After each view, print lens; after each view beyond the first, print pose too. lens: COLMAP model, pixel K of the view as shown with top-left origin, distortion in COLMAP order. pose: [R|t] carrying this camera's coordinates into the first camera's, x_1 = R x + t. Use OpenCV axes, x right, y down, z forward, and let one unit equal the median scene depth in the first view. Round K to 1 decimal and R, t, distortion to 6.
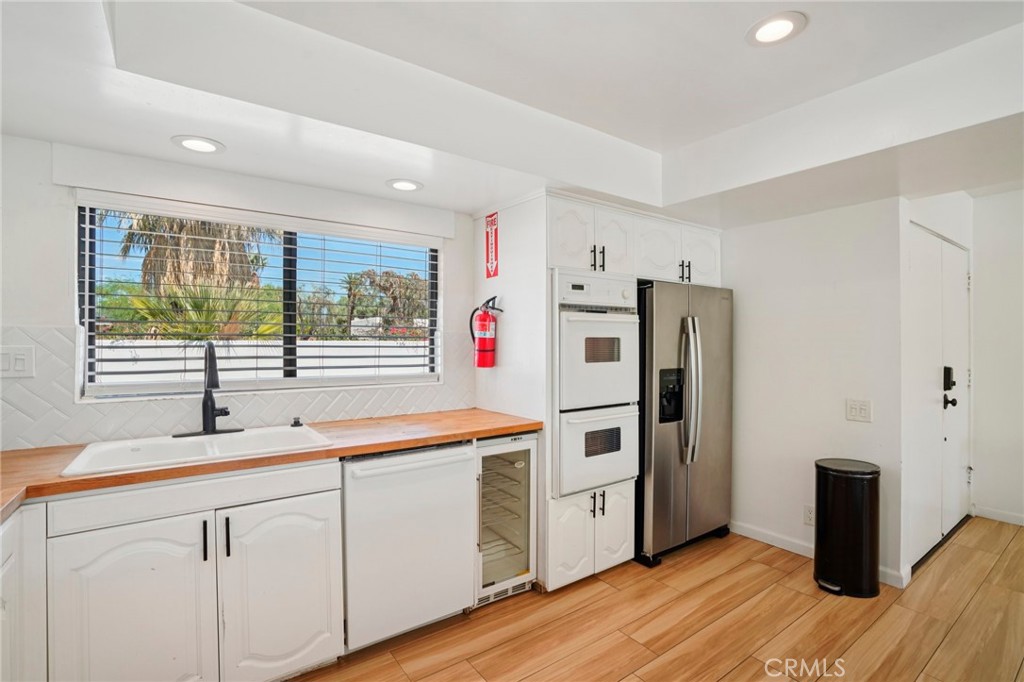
lens RADIAL K [[477.5, 0, 512.5], [0, 477.5, 343.1], [0, 0, 1]] dist [-0.000106, -0.000006]
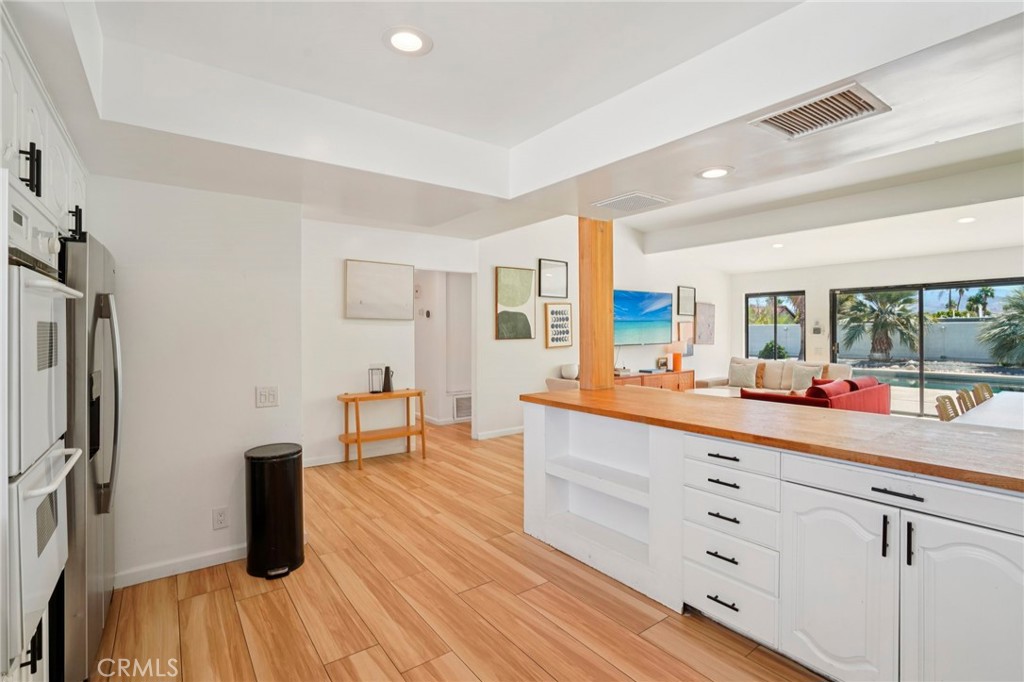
lens RADIAL K [[477.5, 0, 510.7], [0, 477.5, 337.4], [0, 0, 1]] dist [-0.000106, -0.000006]
pose [[0.015666, -0.012524, 0.999799, -0.321326], [0.004937, 0.999910, 0.012448, 0.001420], [-0.999865, 0.004741, 0.015727, 0.467706]]
